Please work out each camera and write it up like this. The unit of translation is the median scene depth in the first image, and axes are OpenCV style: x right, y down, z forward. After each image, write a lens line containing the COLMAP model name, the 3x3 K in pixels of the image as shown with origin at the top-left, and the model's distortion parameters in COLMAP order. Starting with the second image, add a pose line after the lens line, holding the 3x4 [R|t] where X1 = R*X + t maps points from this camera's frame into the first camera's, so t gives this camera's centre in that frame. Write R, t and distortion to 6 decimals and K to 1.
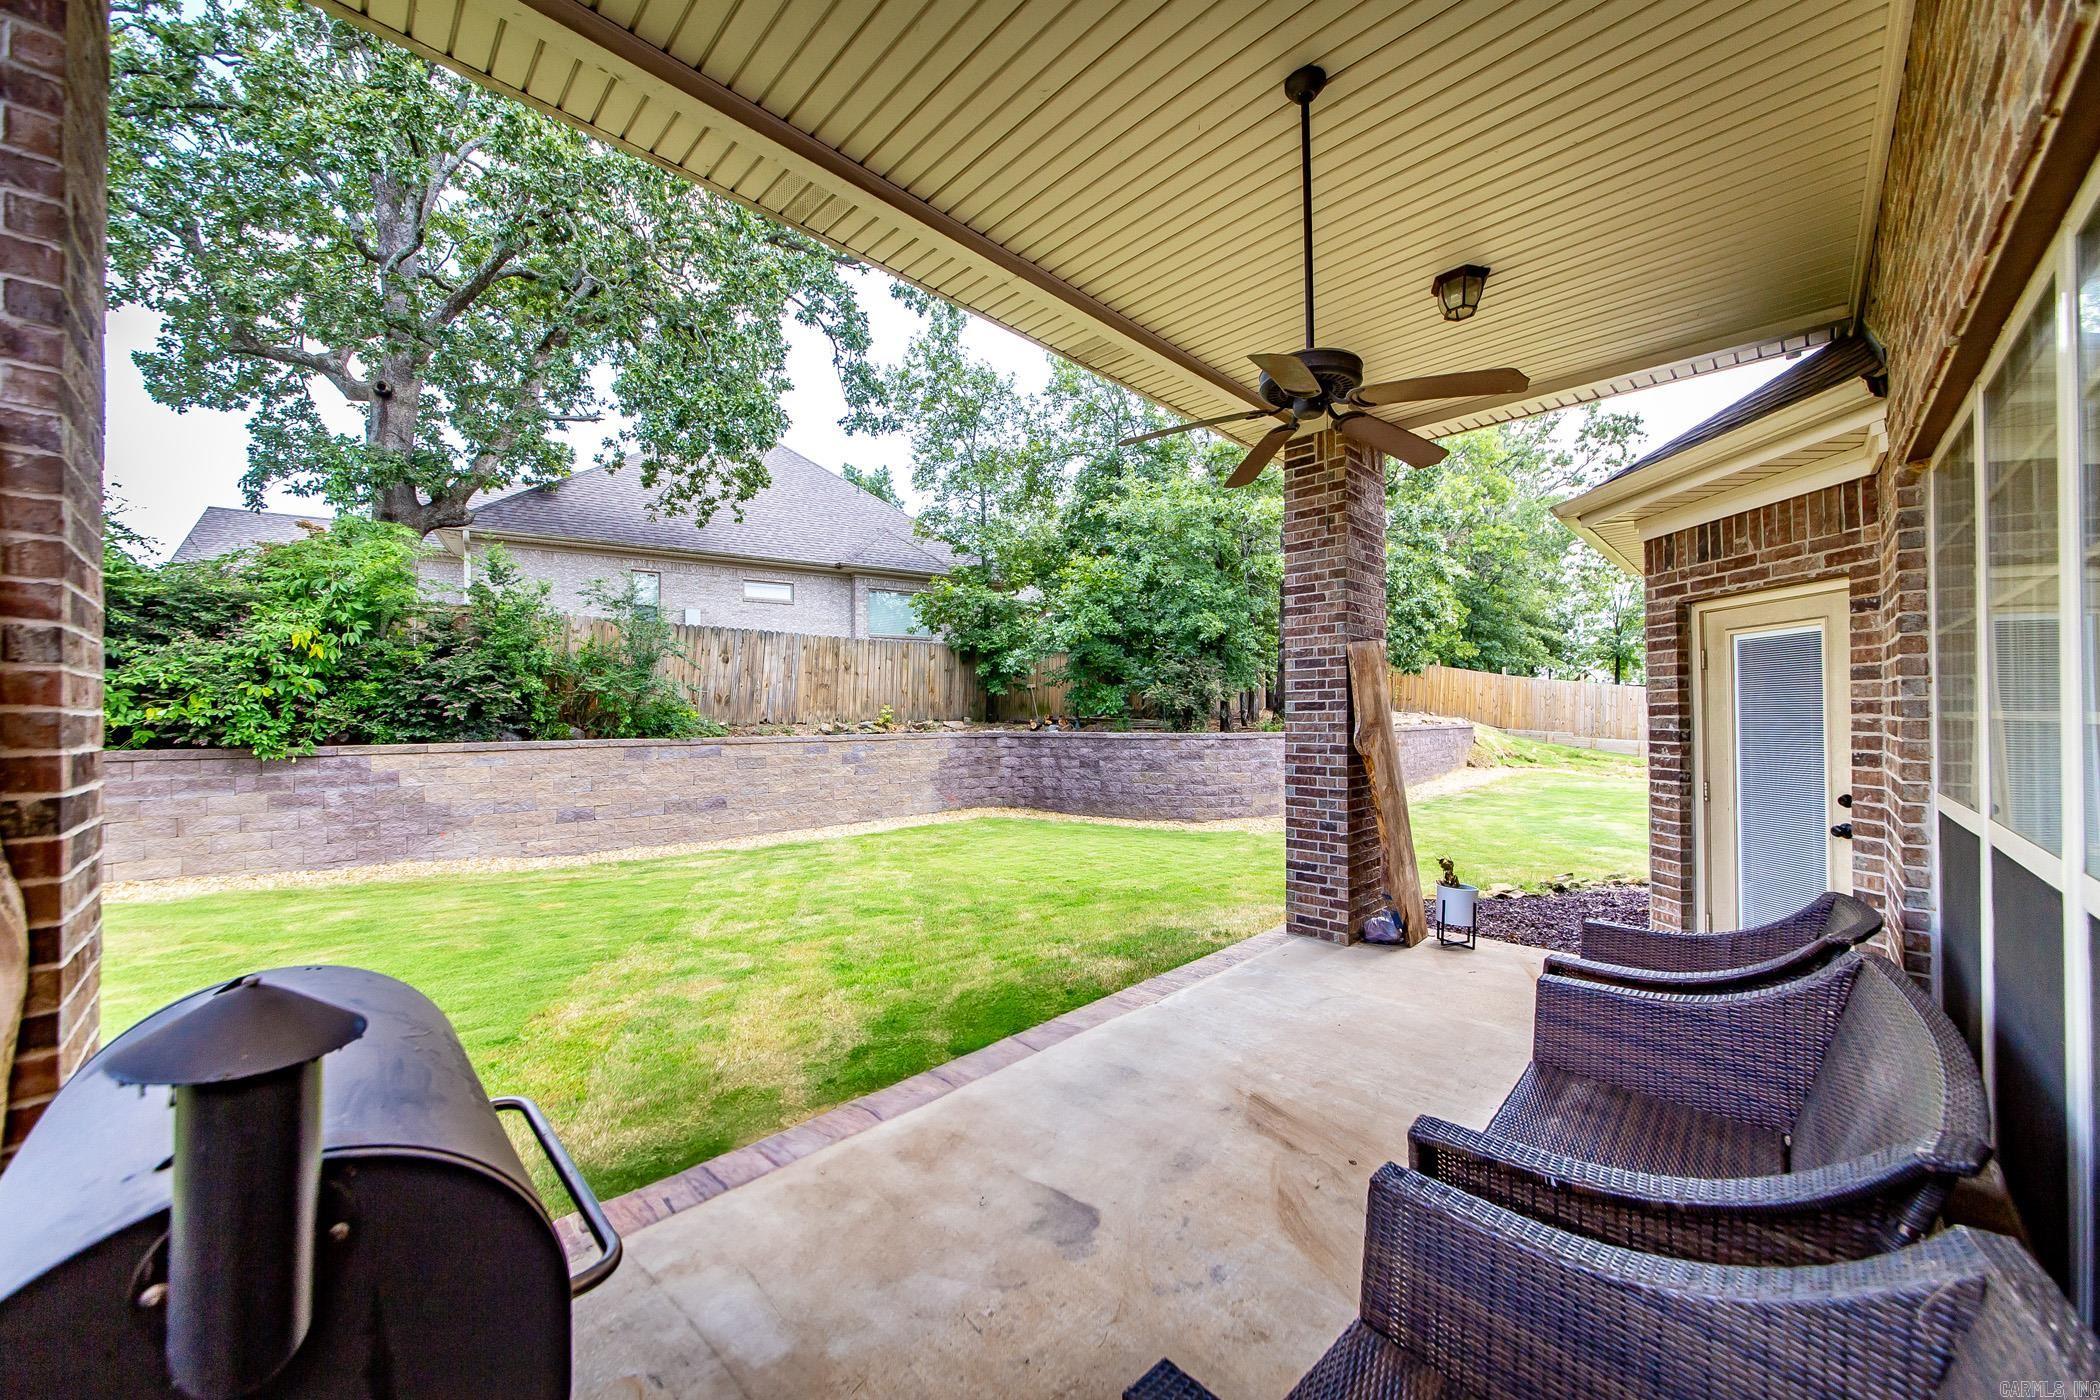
lens RADIAL K [[760.8, 0, 1045.6], [0, 760.8, 696.3], [0, 0, 1]] dist [-0.011632, 0.000017]
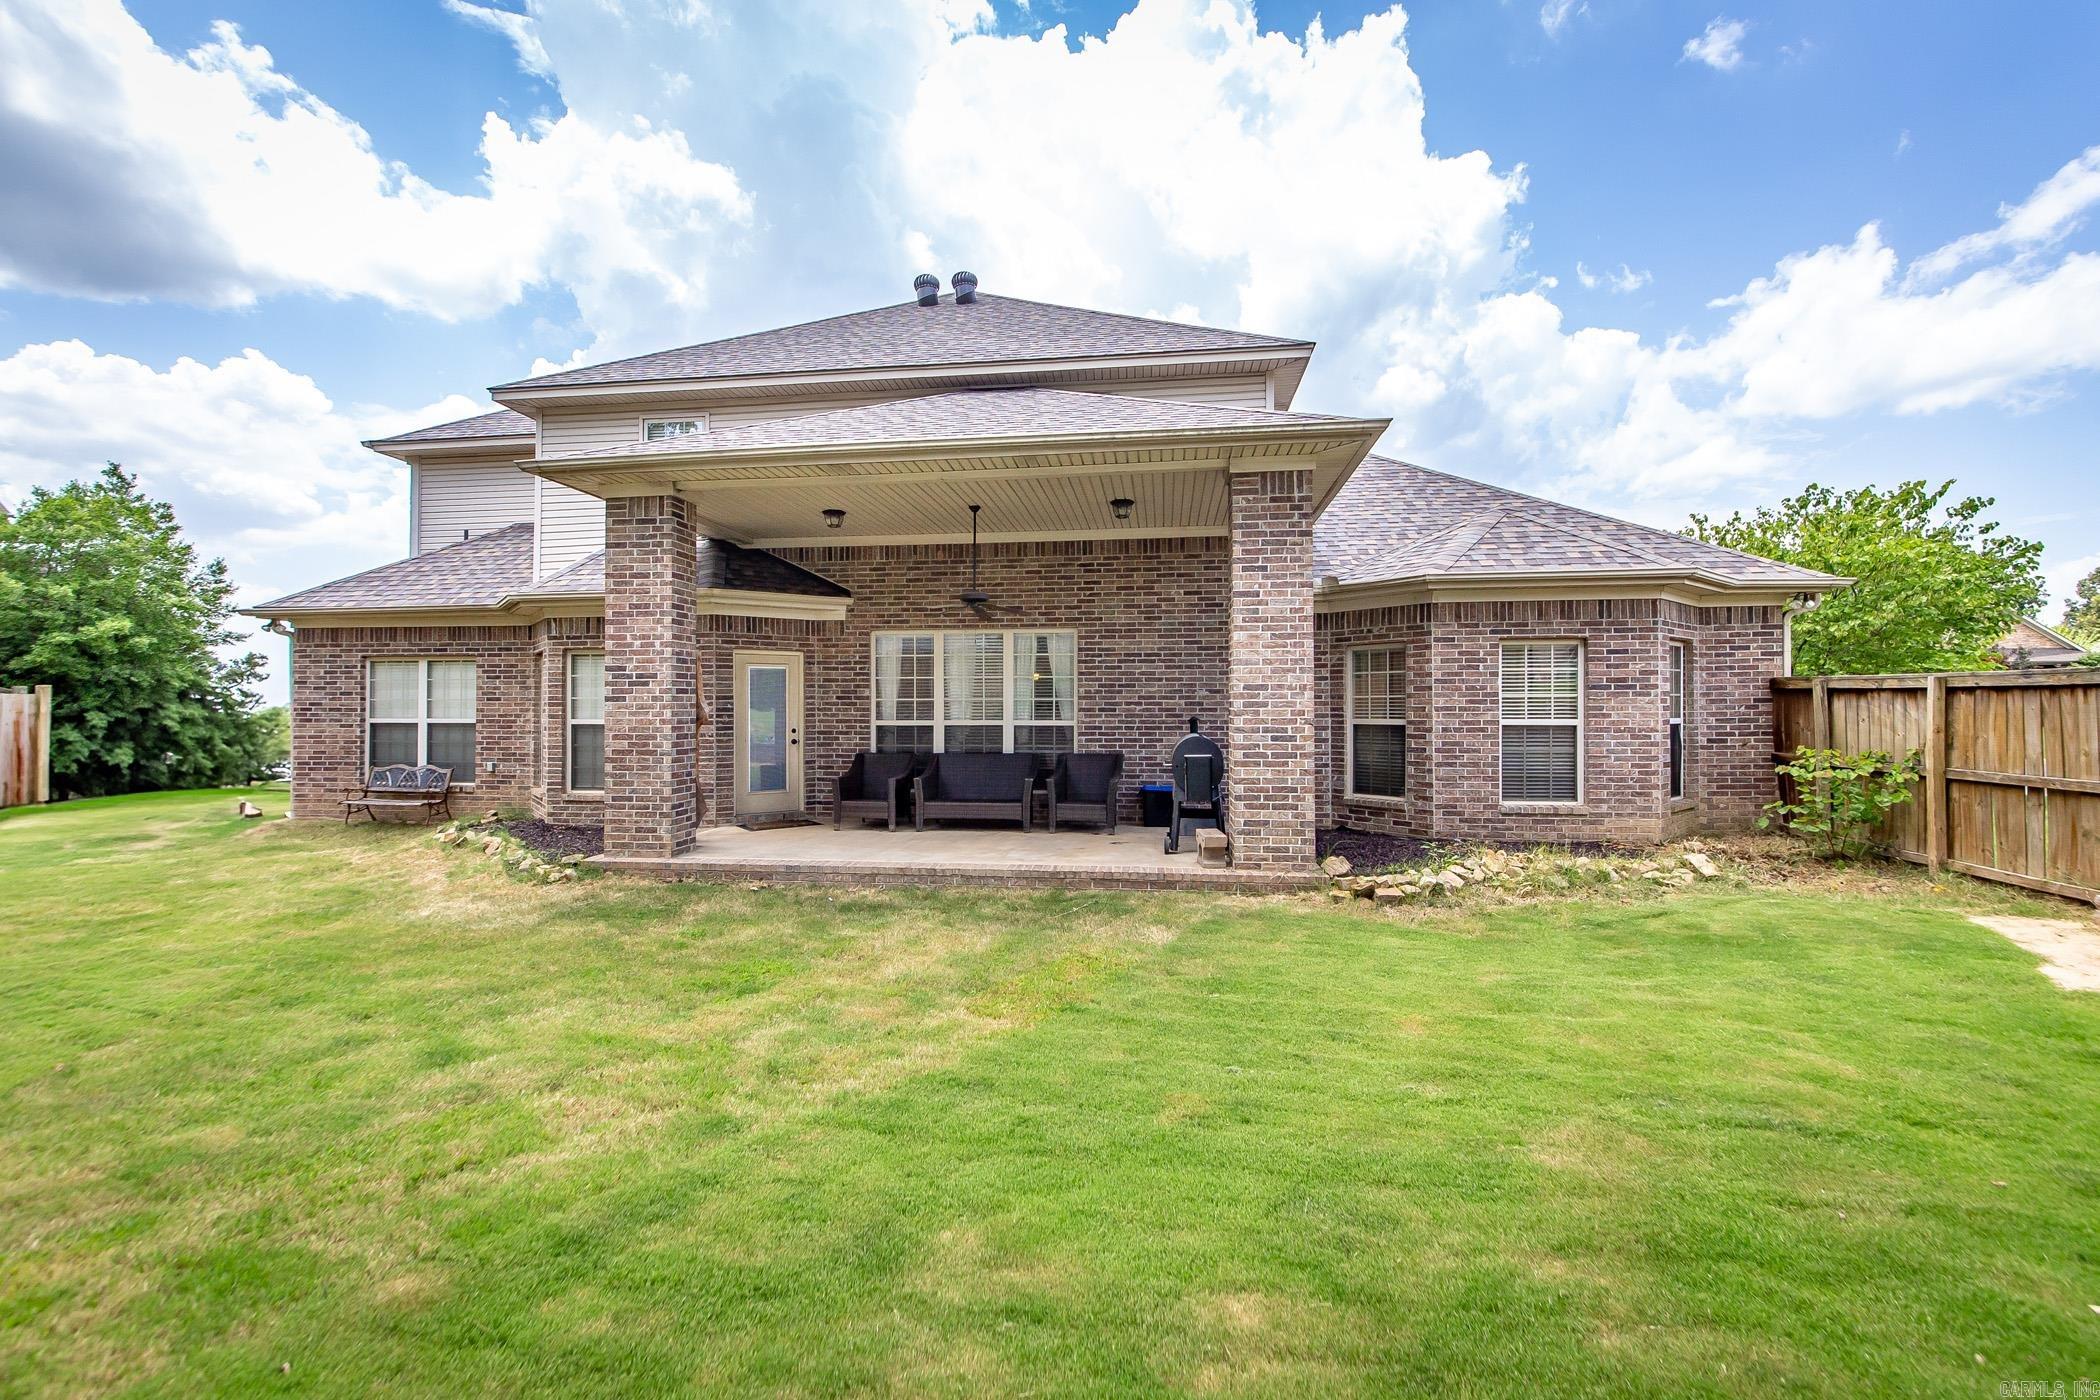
lens RADIAL K [[882.0, 0, 1050.0], [0, 882.0, 695.2], [0, 0, 1]] dist [0.000040, -0.000033]
pose [[-0.617580, 0.017880, 0.786305, -0.820411], [-0.012092, 0.999408, -0.032223, 0.039079], [-0.786415, -0.029408, -0.616998, 0.885490]]
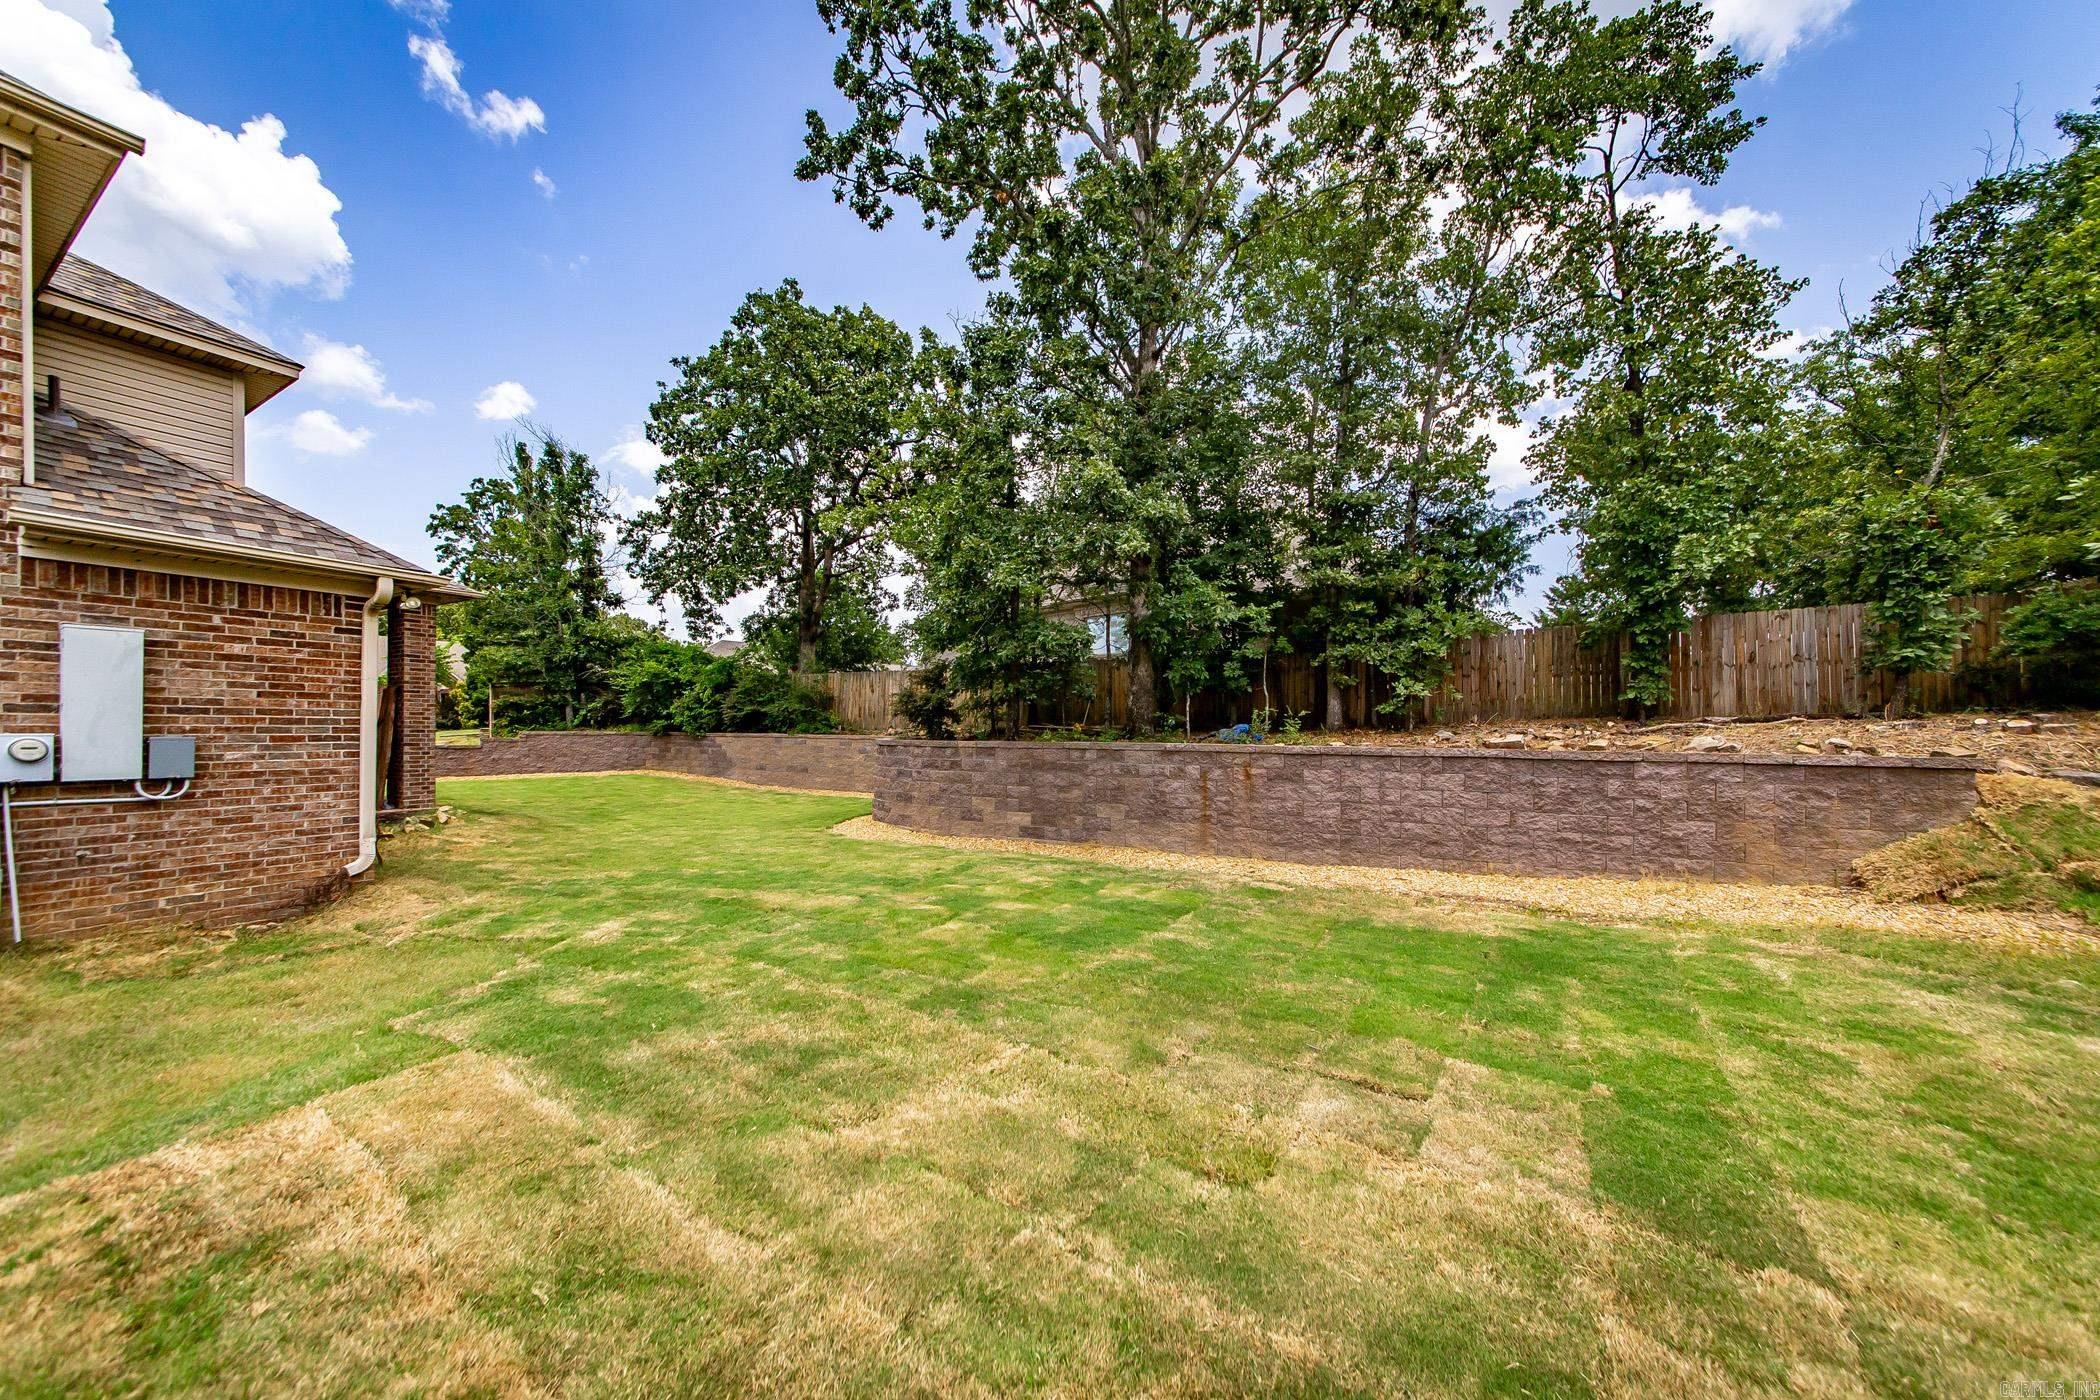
lens RADIAL K [[745.5, 0, 1050.7], [0, 745.5, 732.1], [0, 0, 1]] dist [0.002279, 0.000182]
pose [[0.255731, 0.007617, -0.966718, 2.050424], [0.013357, 0.999846, 0.011411, 0.046217], [0.966656, -0.015831, 0.255590, 1.461628]]
